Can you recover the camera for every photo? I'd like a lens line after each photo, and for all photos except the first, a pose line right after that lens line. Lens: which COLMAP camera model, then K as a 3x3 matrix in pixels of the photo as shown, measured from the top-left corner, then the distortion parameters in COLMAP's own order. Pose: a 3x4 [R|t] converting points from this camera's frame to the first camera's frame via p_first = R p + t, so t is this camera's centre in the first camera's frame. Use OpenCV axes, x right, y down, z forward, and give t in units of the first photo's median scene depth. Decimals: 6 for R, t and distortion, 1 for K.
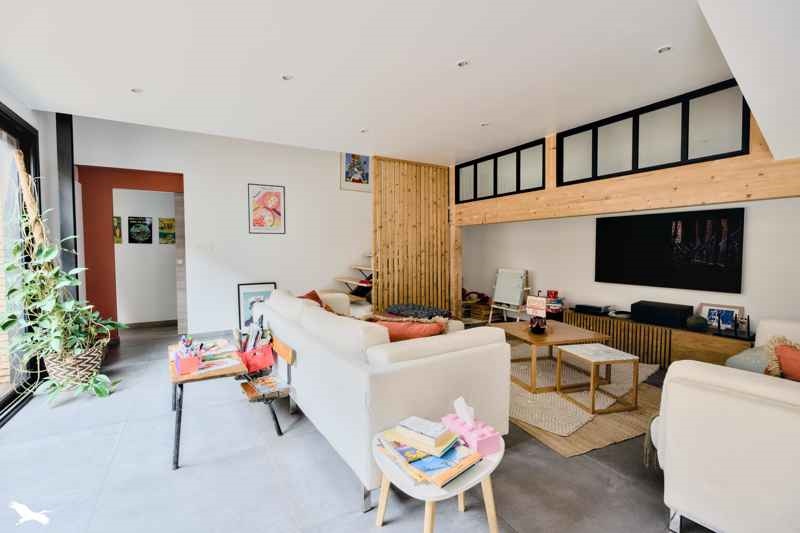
lens RADIAL K [[363.5, 0, 398.4], [0, 363.5, 263.7], [0, 0, 1]] dist [-0.002972, -0.000438]
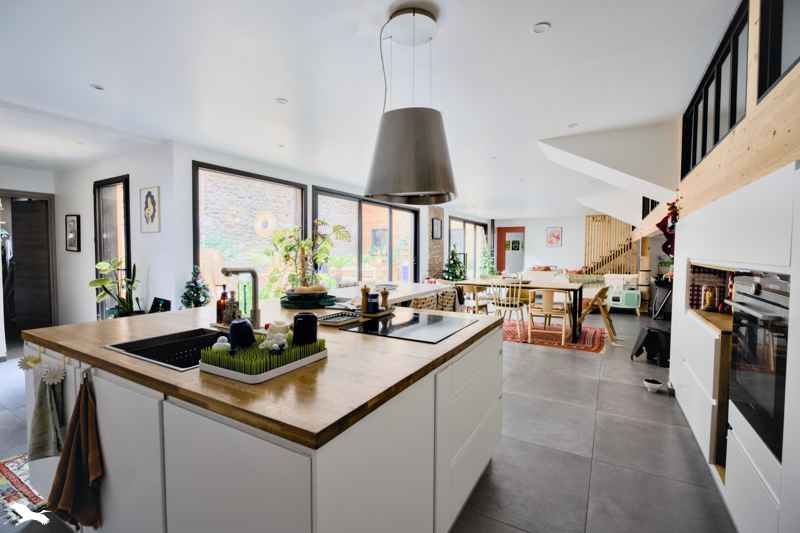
lens RADIAL K [[363.5, 0, 399.3], [0, 363.5, 264.3], [0, 0, 1]] dist [-0.002972, -0.000438]
pose [[0.500482, 0.035886, -0.865003, 1.487477], [-0.043396, 0.998924, 0.016333, 0.052517], [0.864659, 0.029364, 0.501501, -1.370809]]
